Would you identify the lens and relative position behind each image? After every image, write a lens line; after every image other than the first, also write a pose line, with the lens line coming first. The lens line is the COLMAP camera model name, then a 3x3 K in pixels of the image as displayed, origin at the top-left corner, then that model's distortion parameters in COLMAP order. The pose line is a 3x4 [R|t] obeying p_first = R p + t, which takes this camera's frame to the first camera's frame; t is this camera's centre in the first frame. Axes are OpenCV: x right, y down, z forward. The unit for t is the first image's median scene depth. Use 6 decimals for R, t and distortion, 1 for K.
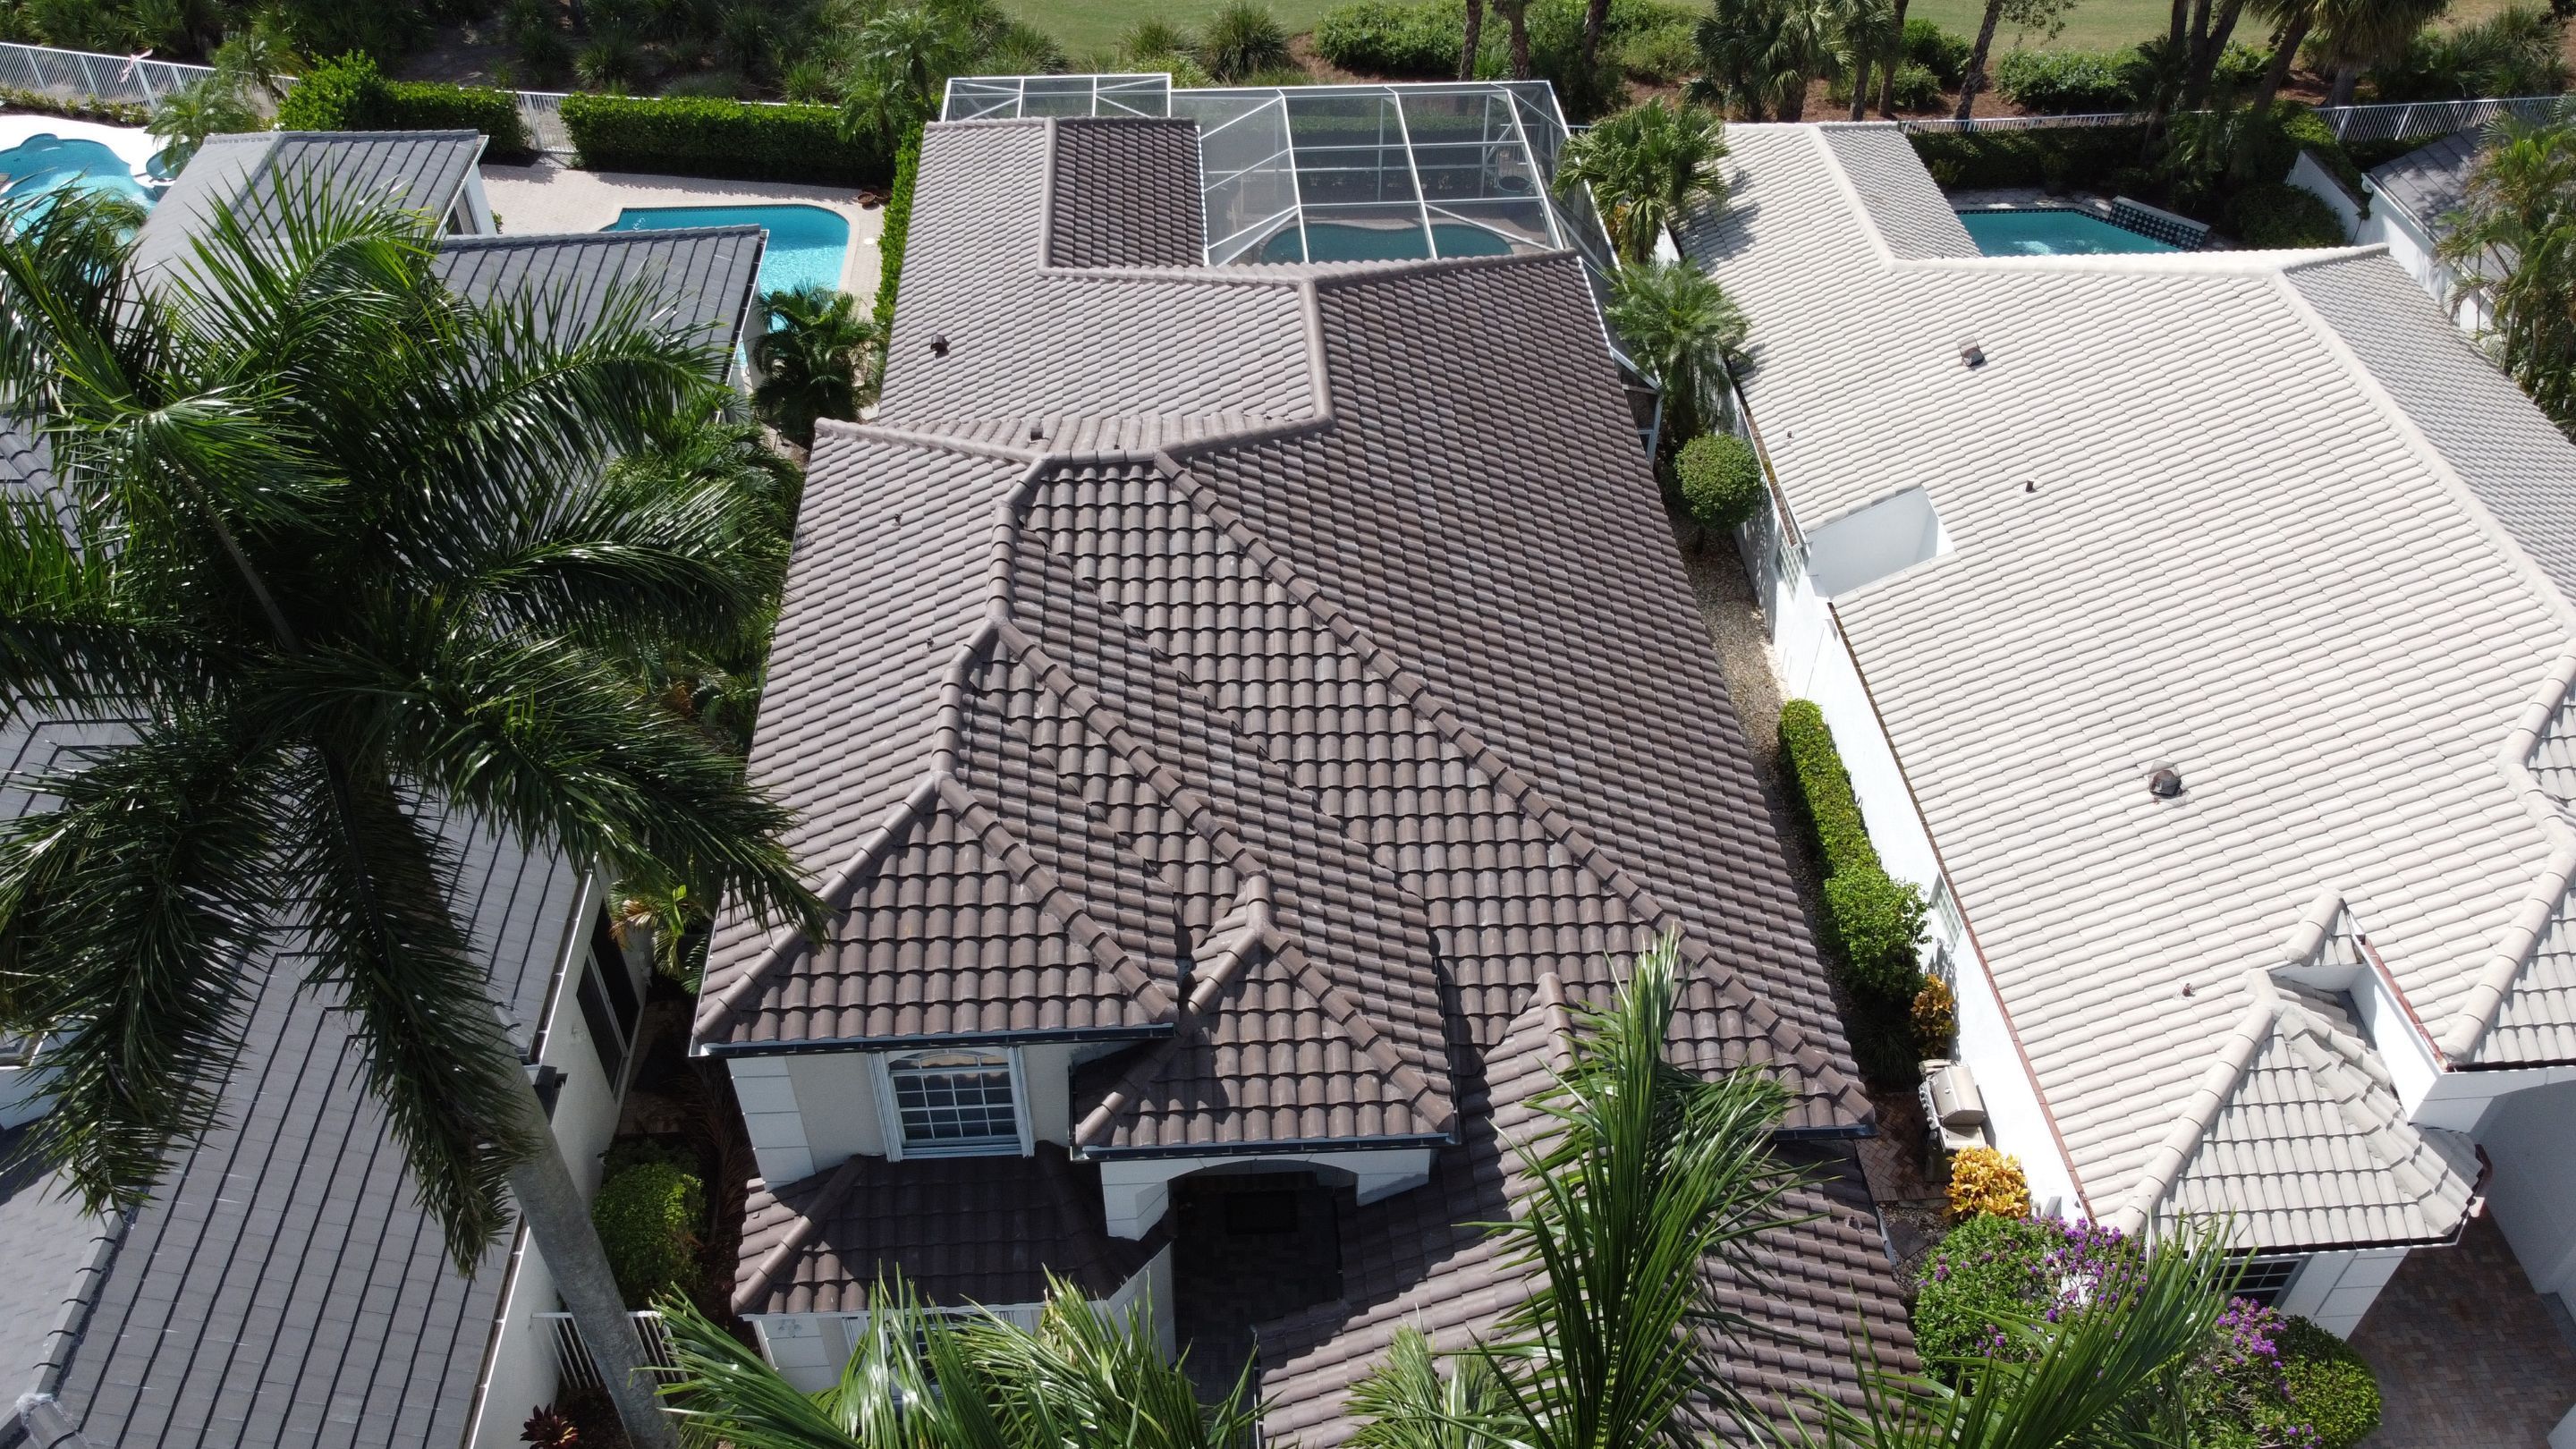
lens RADIAL K [[1954.3, 0, 1277.1], [0, 1954.3, 708.4], [0, 0, 1]] dist [0.006785, 0.003531]
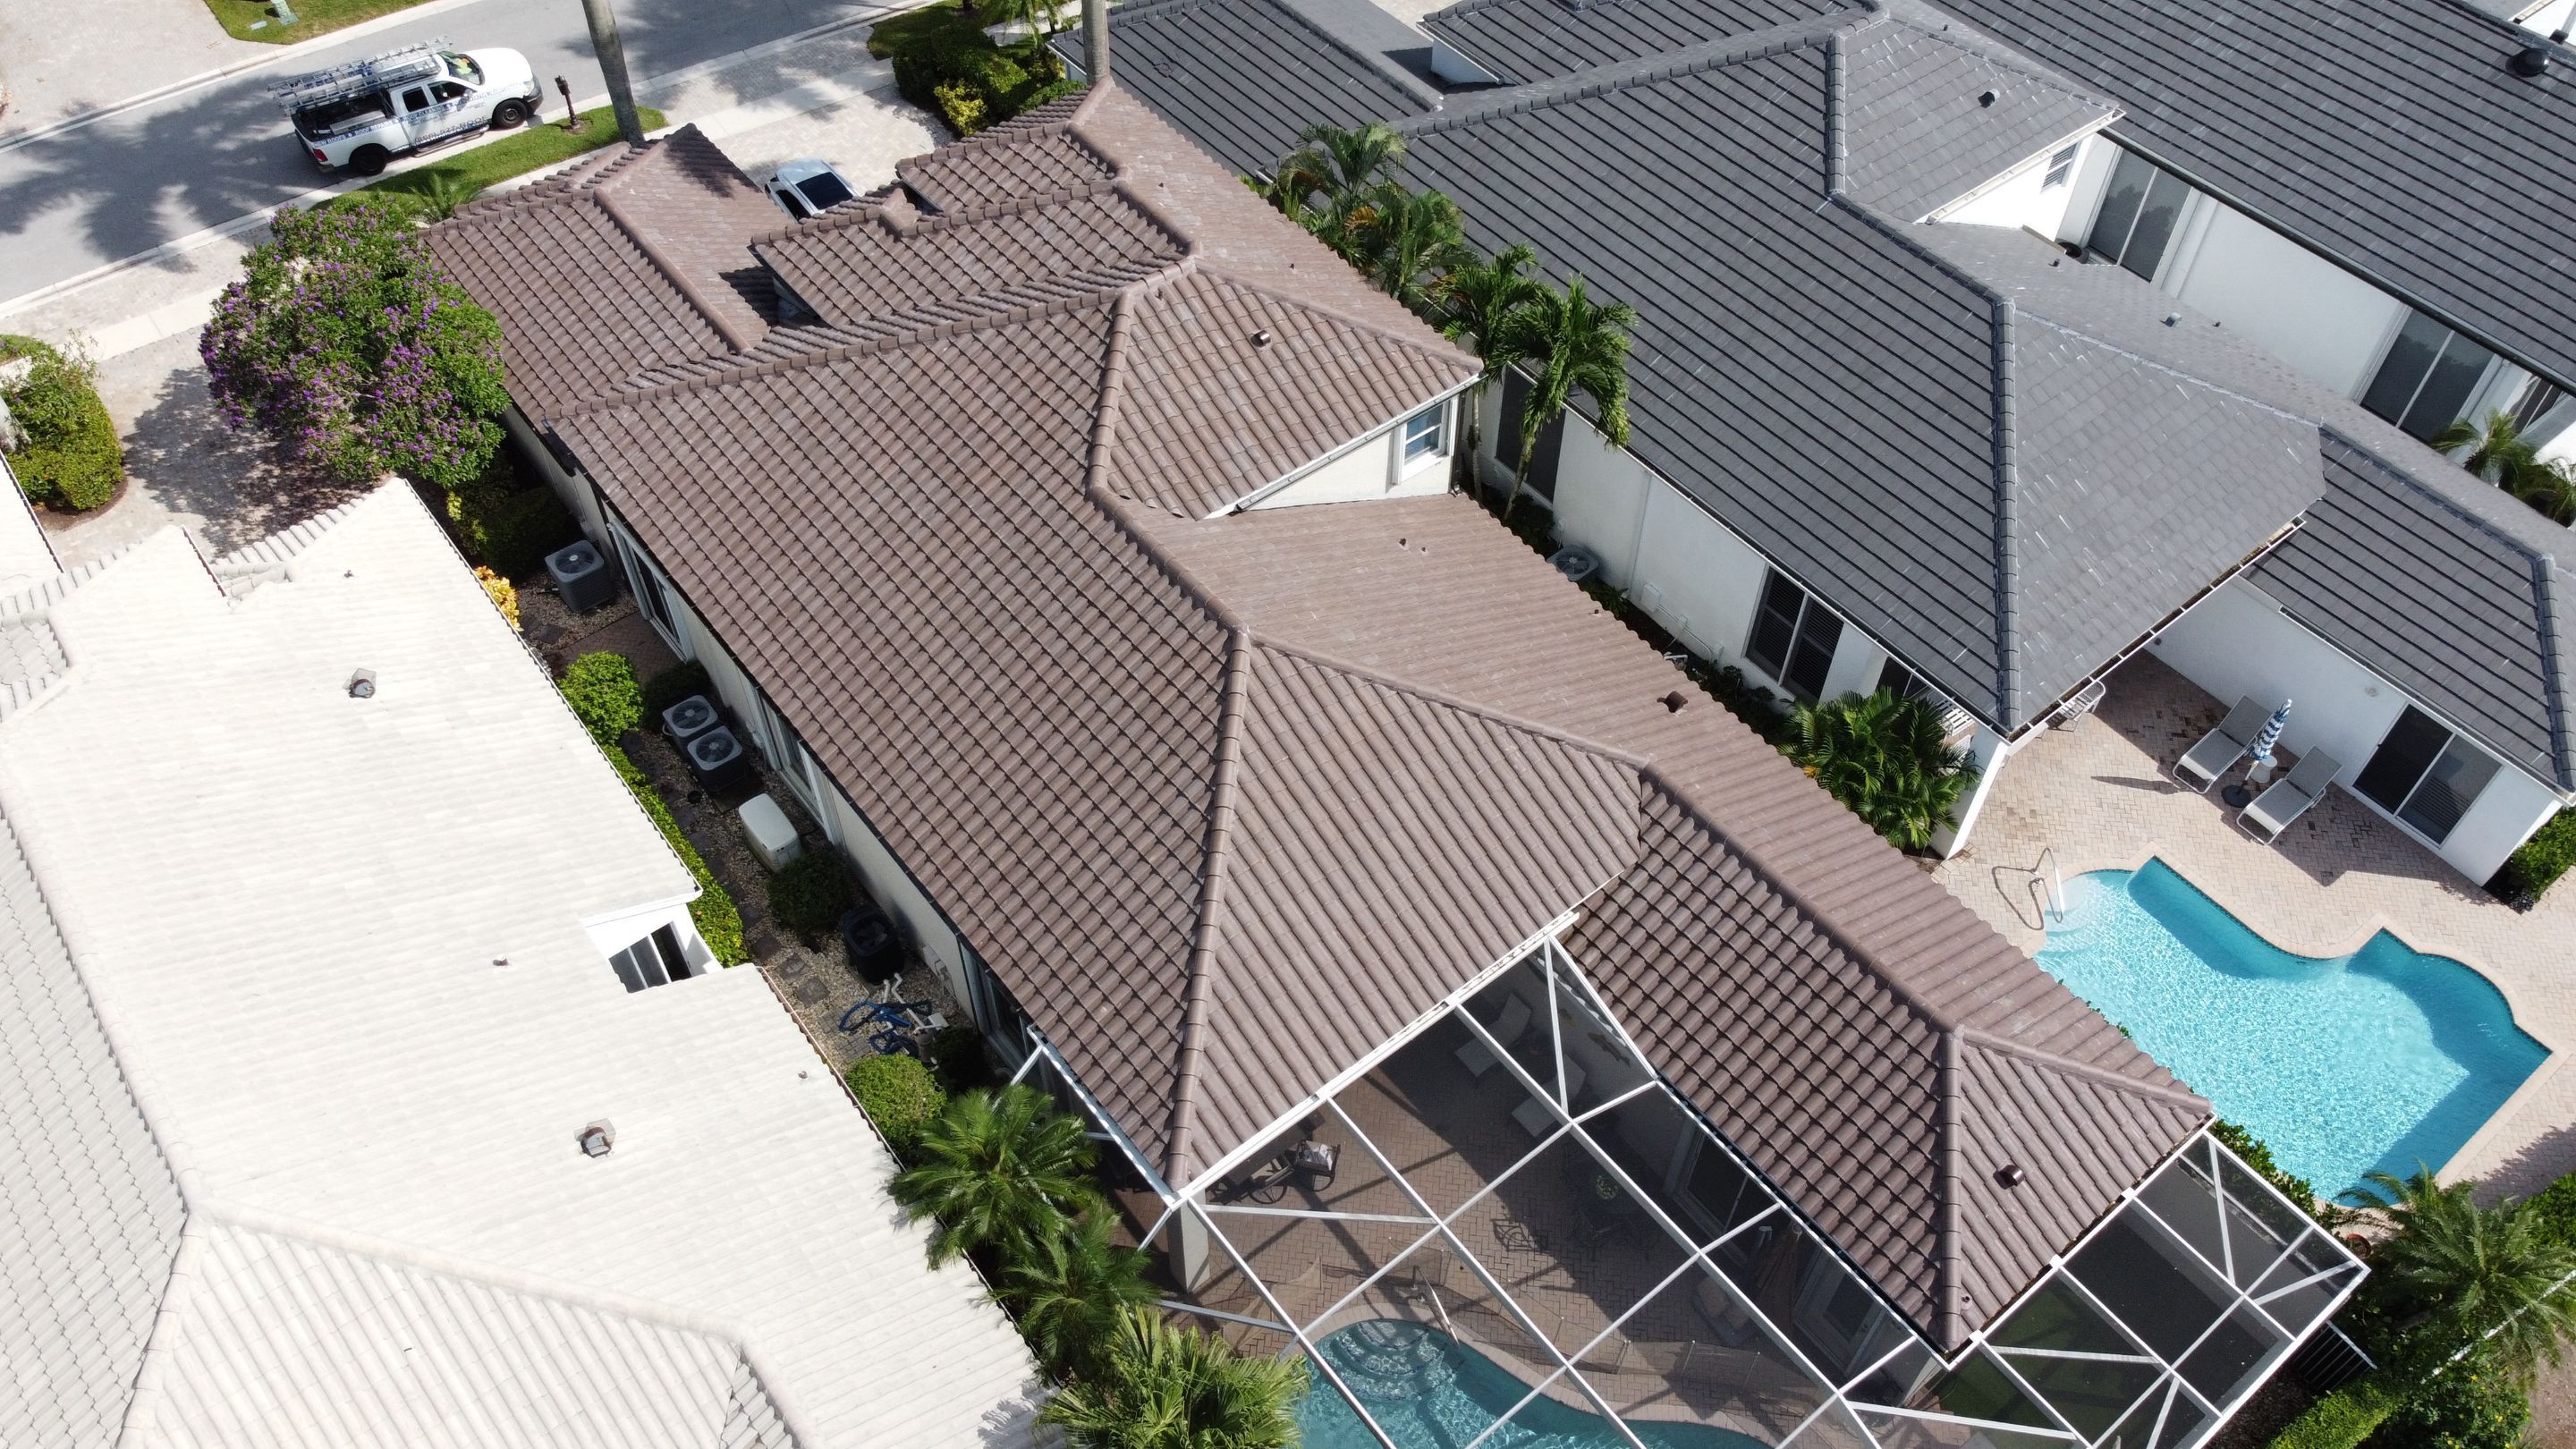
lens RADIAL K [[1954.3, 0, 1277.1], [0, 1954.3, 708.4], [0, 0, 1]] dist [0.006785, 0.003531]
pose [[-0.821533, 0.434712, -0.368930, 0.454534], [-0.388658, 0.046462, 0.920210, -1.357150], [0.417168, 0.899370, 0.130785, 1.125229]]
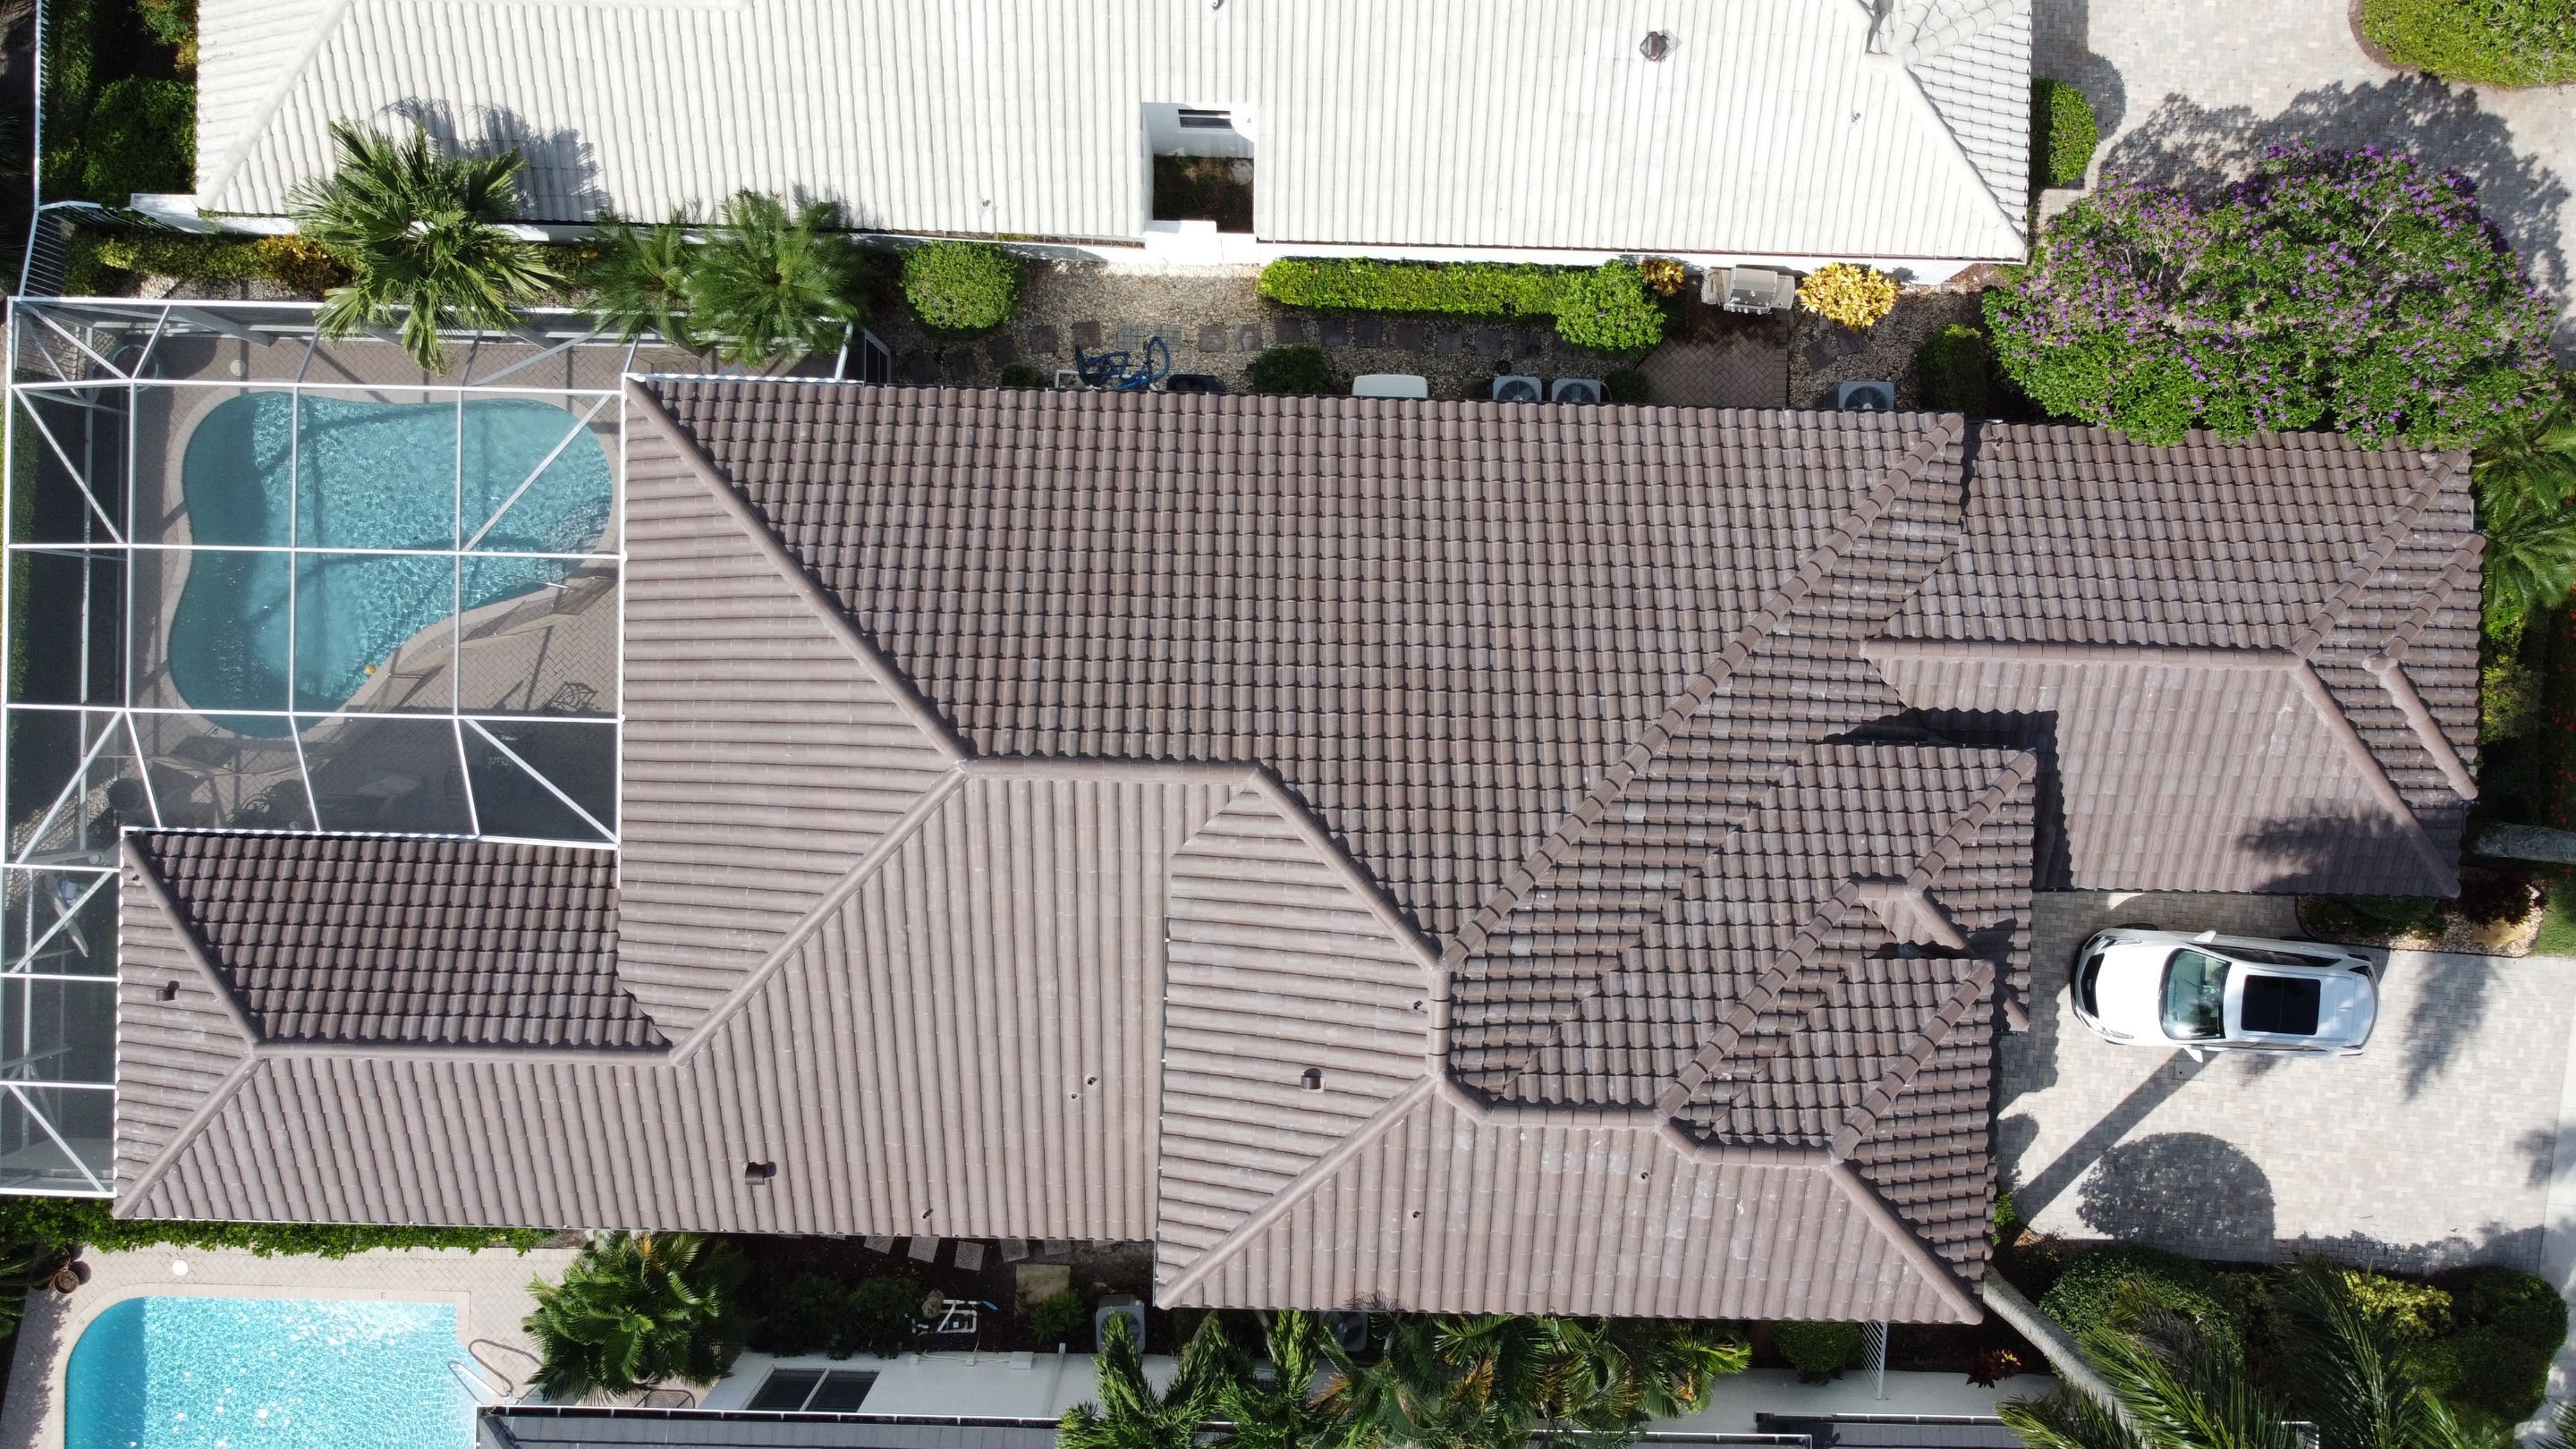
lens RADIAL K [[1954.3, 0, 1277.1], [0, 1954.3, 708.4], [0, 0, 1]] dist [0.006785, 0.003531]
pose [[0.083704, -0.996443, -0.009714, 0.074835], [0.668699, 0.048940, 0.741921, -0.944360], [-0.738807, -0.068597, 0.670417, 0.401704]]
